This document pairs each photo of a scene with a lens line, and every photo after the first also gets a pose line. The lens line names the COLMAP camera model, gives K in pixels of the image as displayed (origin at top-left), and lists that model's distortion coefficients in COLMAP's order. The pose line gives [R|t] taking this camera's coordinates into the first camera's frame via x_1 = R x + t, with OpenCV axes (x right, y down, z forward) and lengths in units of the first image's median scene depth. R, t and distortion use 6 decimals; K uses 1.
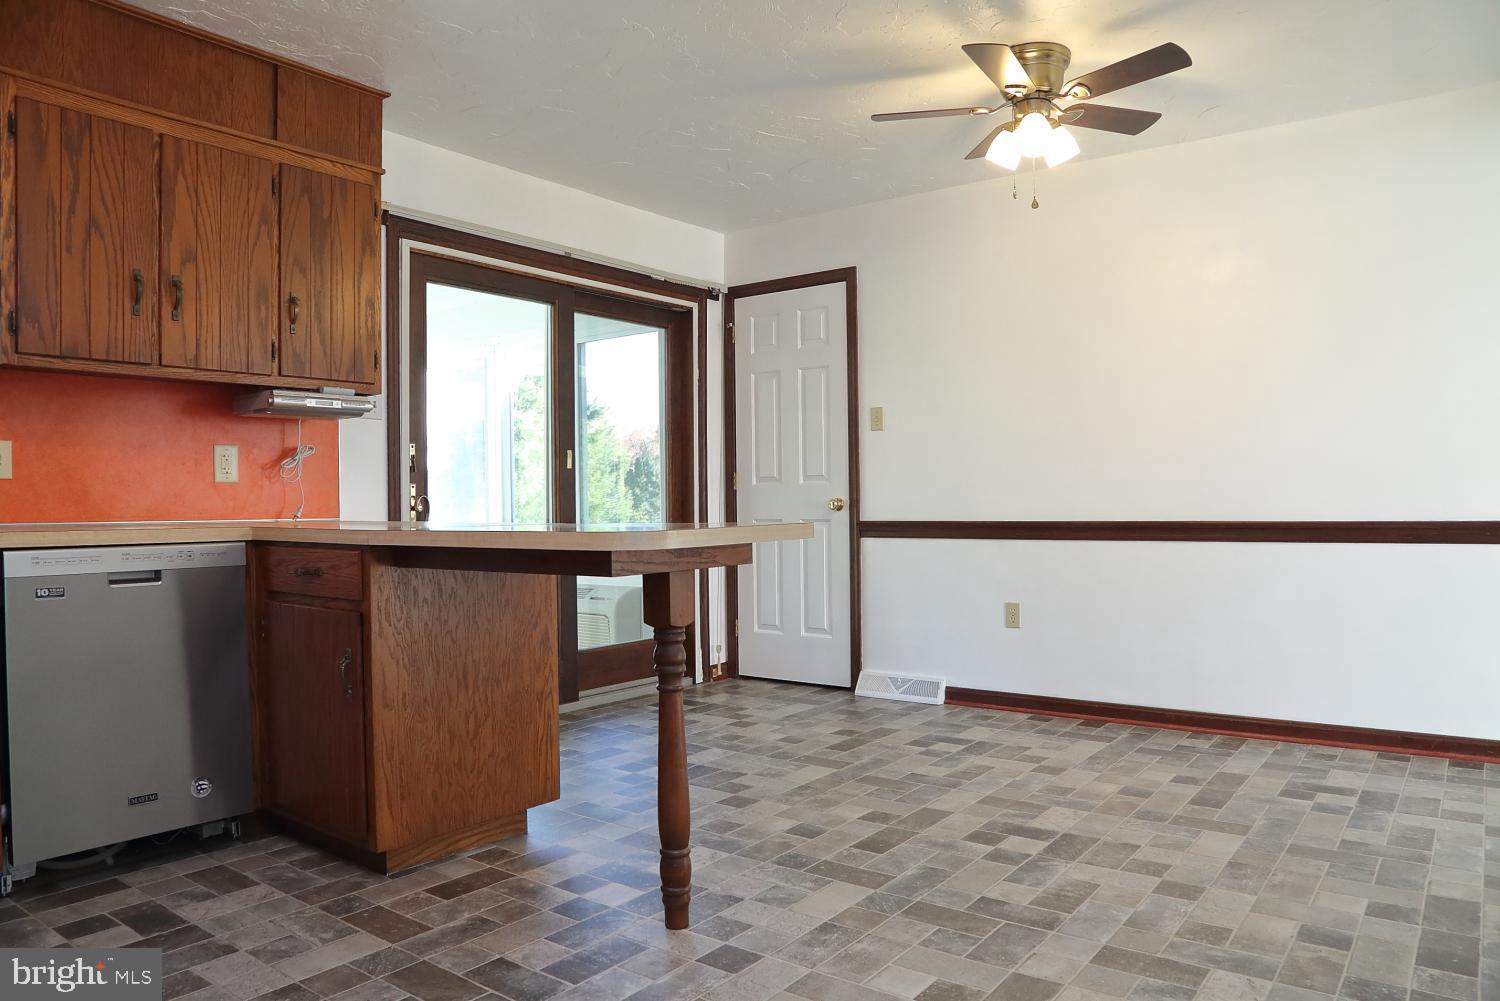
lens RADIAL K [[1018.8, 0, 755.3], [0, 1018.8, 508.9], [0, 0, 1]] dist [-0.130937, 0.073659]
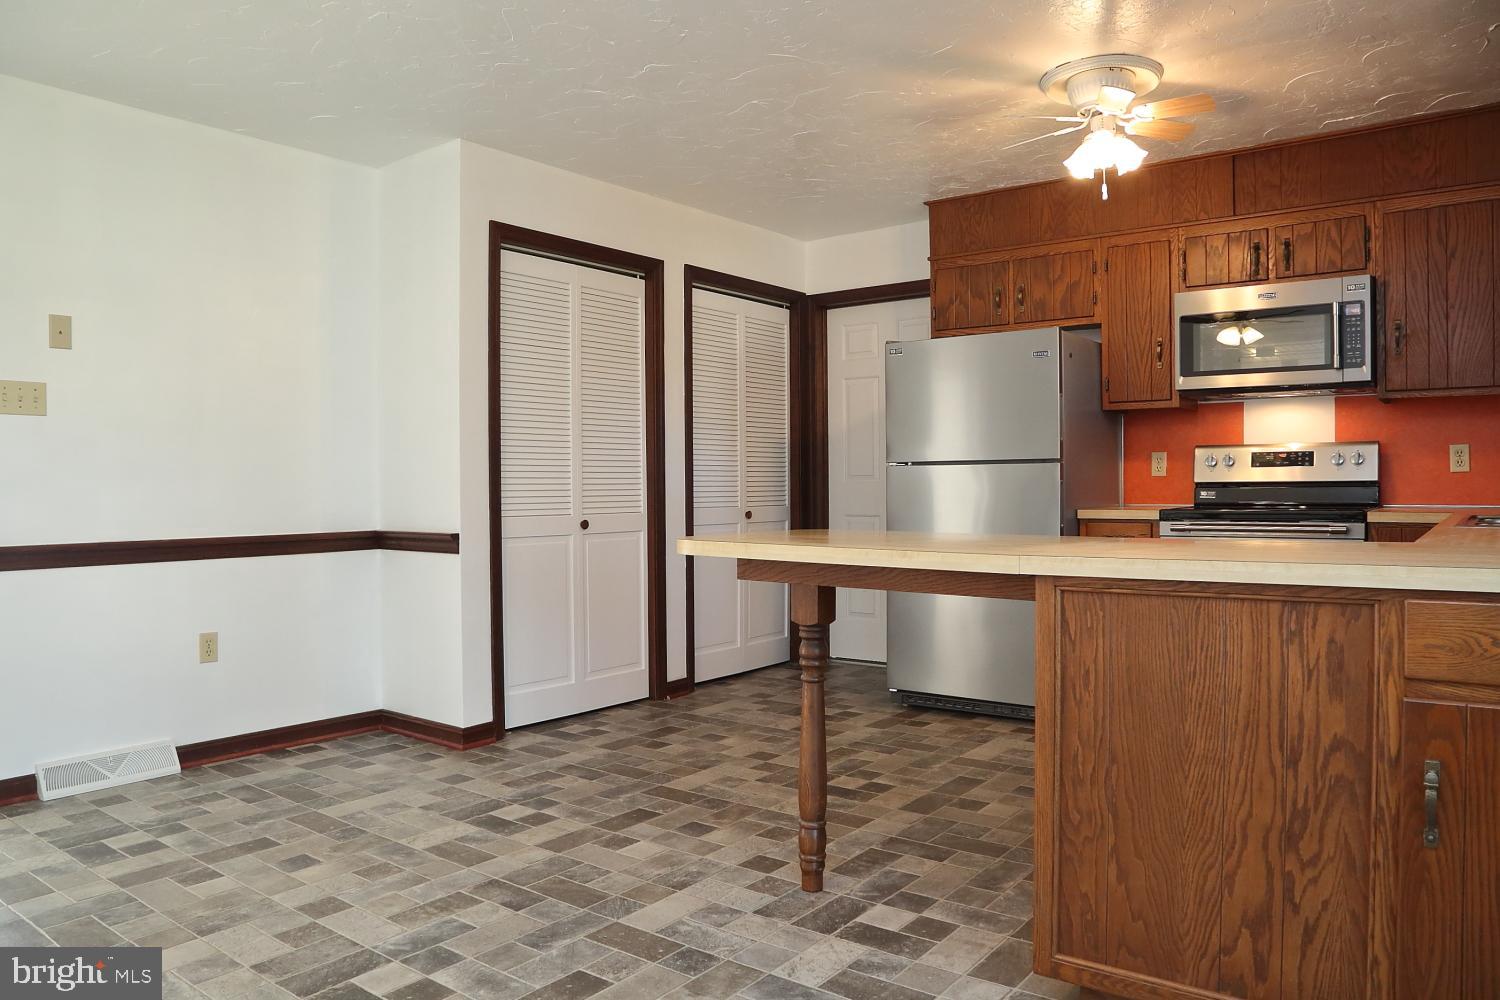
lens RADIAL K [[1047.4, 0, 750.0], [0, 1047.4, 500.0], [0, 0, 1]] dist [-0.119369, 0.080859]
pose [[-0.999721, 0.020178, 0.012239, -0.026186], [0.020431, 0.999573, 0.020870, -0.039946], [-0.011813, 0.021114, -0.999707, 1.810729]]
